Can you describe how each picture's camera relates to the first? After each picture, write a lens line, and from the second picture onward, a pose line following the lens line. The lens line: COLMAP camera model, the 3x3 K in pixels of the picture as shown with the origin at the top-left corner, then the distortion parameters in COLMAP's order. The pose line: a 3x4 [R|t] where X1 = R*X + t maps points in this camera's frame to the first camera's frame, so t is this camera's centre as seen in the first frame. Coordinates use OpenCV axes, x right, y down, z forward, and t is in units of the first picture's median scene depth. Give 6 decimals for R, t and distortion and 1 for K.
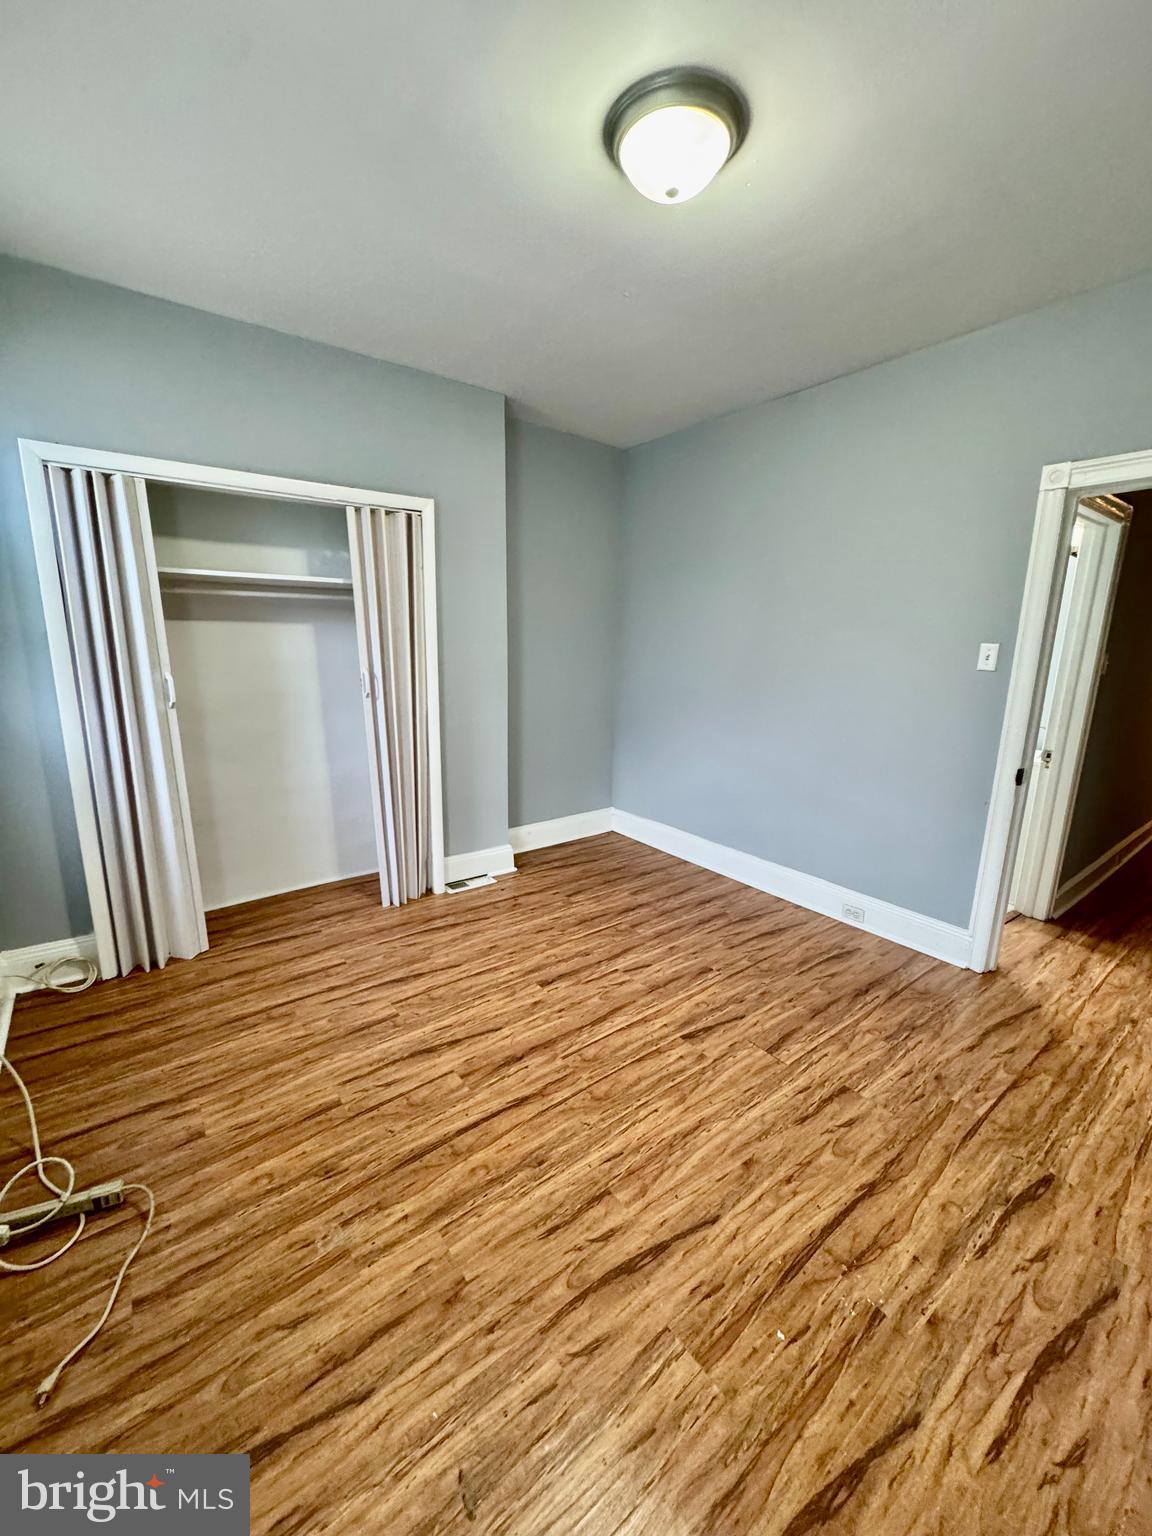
lens RADIAL K [[617.2, 0, 582.1], [0, 617.2, 769.6], [0, 0, 1]] dist [-0.002038, -0.000125]
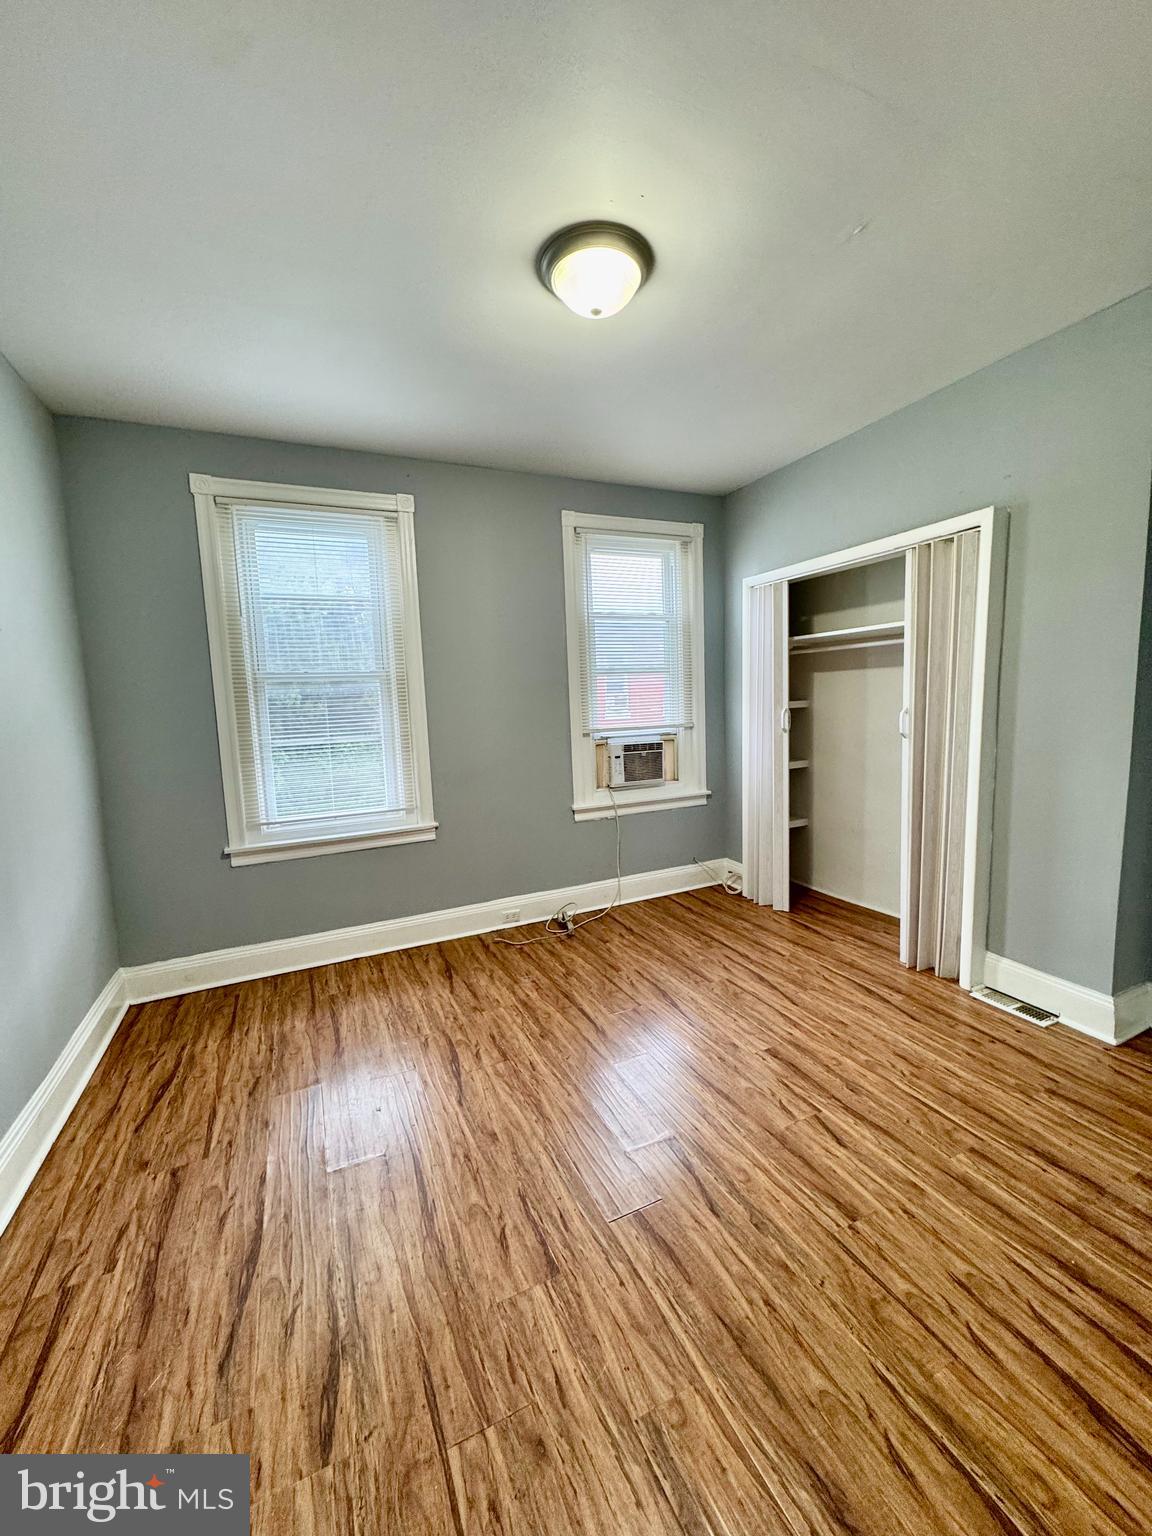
lens RADIAL K [[617.2, 0, 582.0], [0, 617.2, 771.6], [0, 0, 1]] dist [-0.002038, -0.000125]
pose [[-0.225304, 0.109242, -0.968145, 0.950049], [-0.175177, 0.972958, 0.150552, -0.164024], [0.958411, 0.203516, -0.200075, 0.937267]]
